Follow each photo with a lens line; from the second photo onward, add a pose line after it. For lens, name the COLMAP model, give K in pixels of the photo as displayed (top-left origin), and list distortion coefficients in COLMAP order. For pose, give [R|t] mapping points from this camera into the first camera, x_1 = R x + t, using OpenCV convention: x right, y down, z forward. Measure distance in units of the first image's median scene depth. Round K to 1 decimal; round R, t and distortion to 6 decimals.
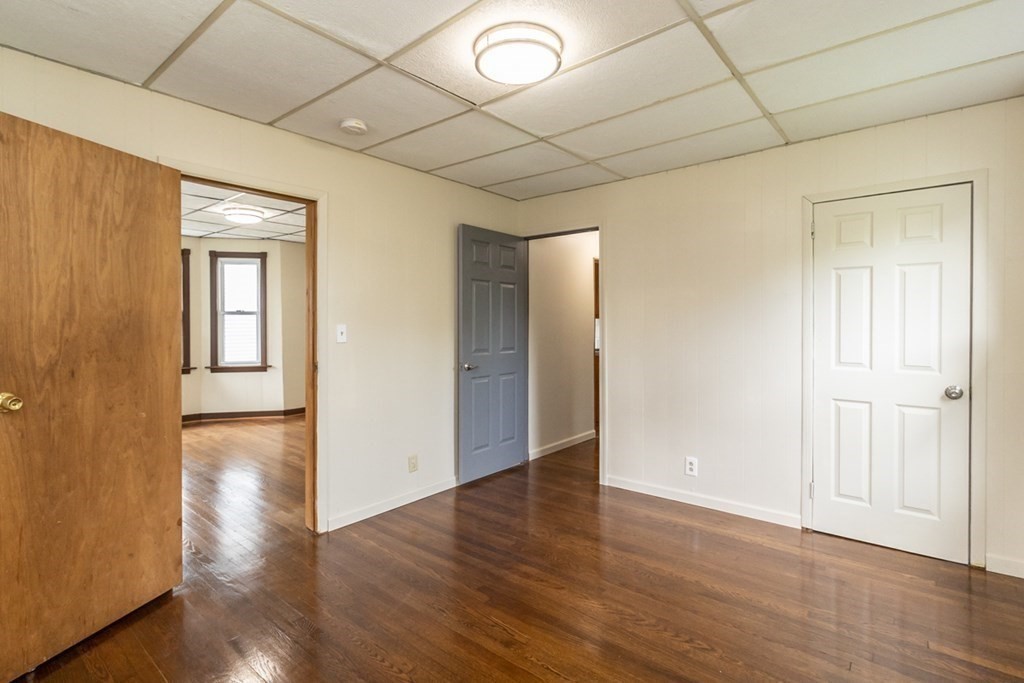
lens RADIAL K [[470.6, 0, 516.3], [0, 470.6, 325.4], [0, 0, 1]] dist [-0.000307, 0.000584]
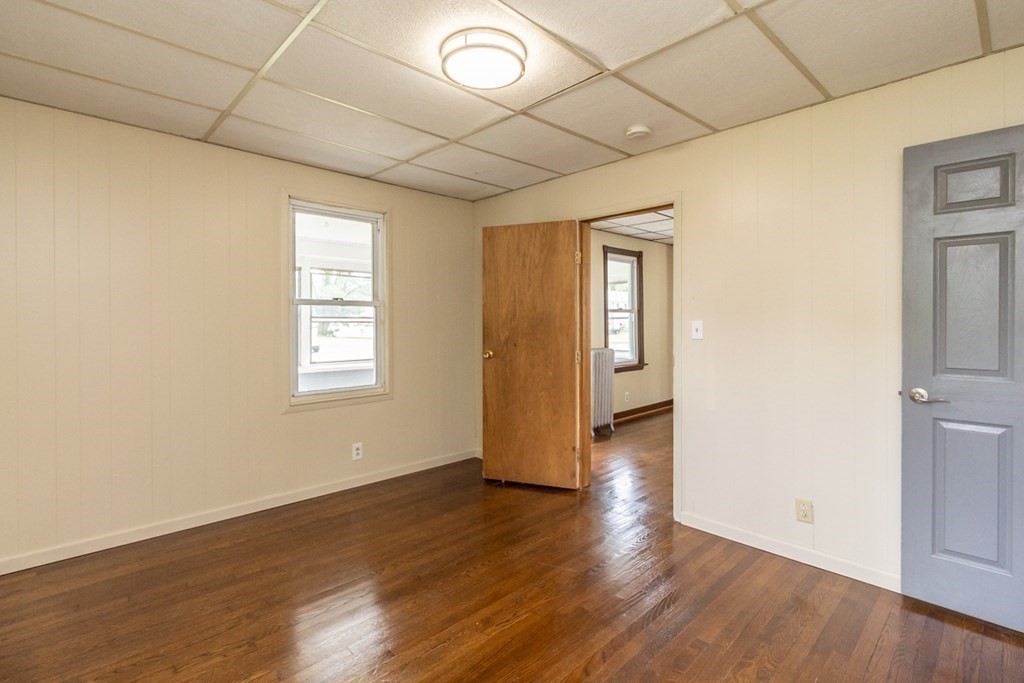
lens RADIAL K [[470.6, 0, 516.3], [0, 470.6, 325.4], [0, 0, 1]] dist [-0.000307, 0.000584]
pose [[-0.079520, 0.008399, -0.996798, 0.940206], [-0.005499, 0.999946, 0.008865, 0.002436], [0.996818, 0.006186, -0.079469, 1.056261]]
